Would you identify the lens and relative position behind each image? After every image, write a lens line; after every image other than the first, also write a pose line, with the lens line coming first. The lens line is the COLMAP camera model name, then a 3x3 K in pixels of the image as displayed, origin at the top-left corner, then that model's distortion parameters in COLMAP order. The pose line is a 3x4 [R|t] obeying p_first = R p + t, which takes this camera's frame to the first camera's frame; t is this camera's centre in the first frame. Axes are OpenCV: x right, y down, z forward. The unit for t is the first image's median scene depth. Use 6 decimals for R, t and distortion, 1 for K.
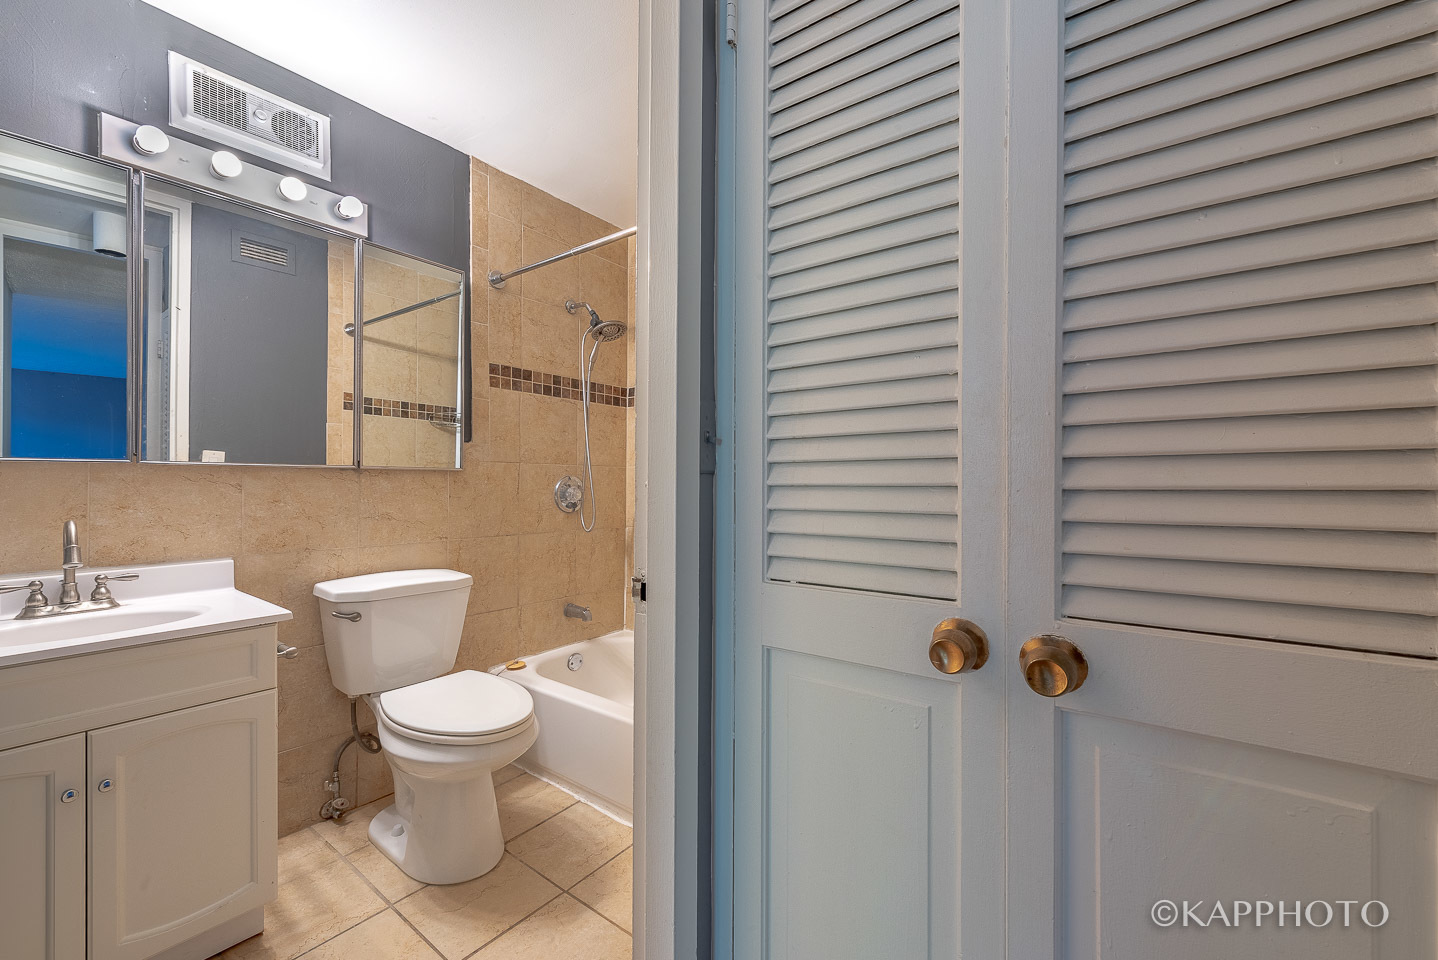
lens RADIAL K [[607.5, 0, 722.8], [0, 607.5, 479.1], [0, 0, 1]] dist [0.013945, -0.005444]
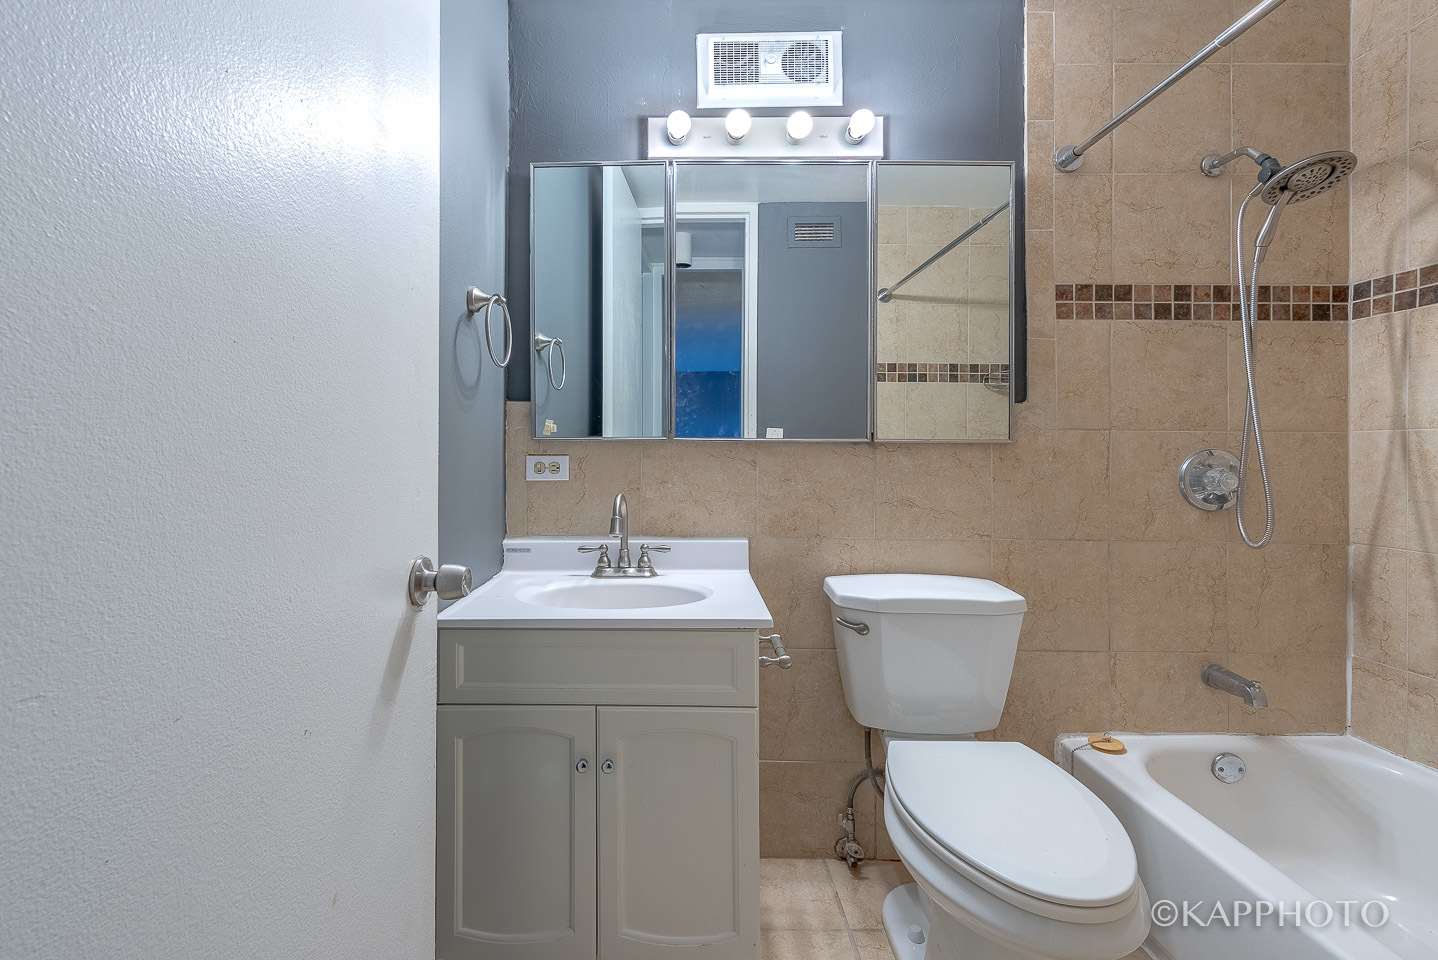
lens RADIAL K [[646.1, 0, 625.4], [0, 646.1, 446.8], [0, 0, 1]] dist [0.015108, -0.004754]
pose [[0.563053, -0.009628, -0.826365, -0.064127], [0.001088, 0.999940, -0.010909, -0.001924], [0.826420, 0.005244, 0.563030, 0.226415]]
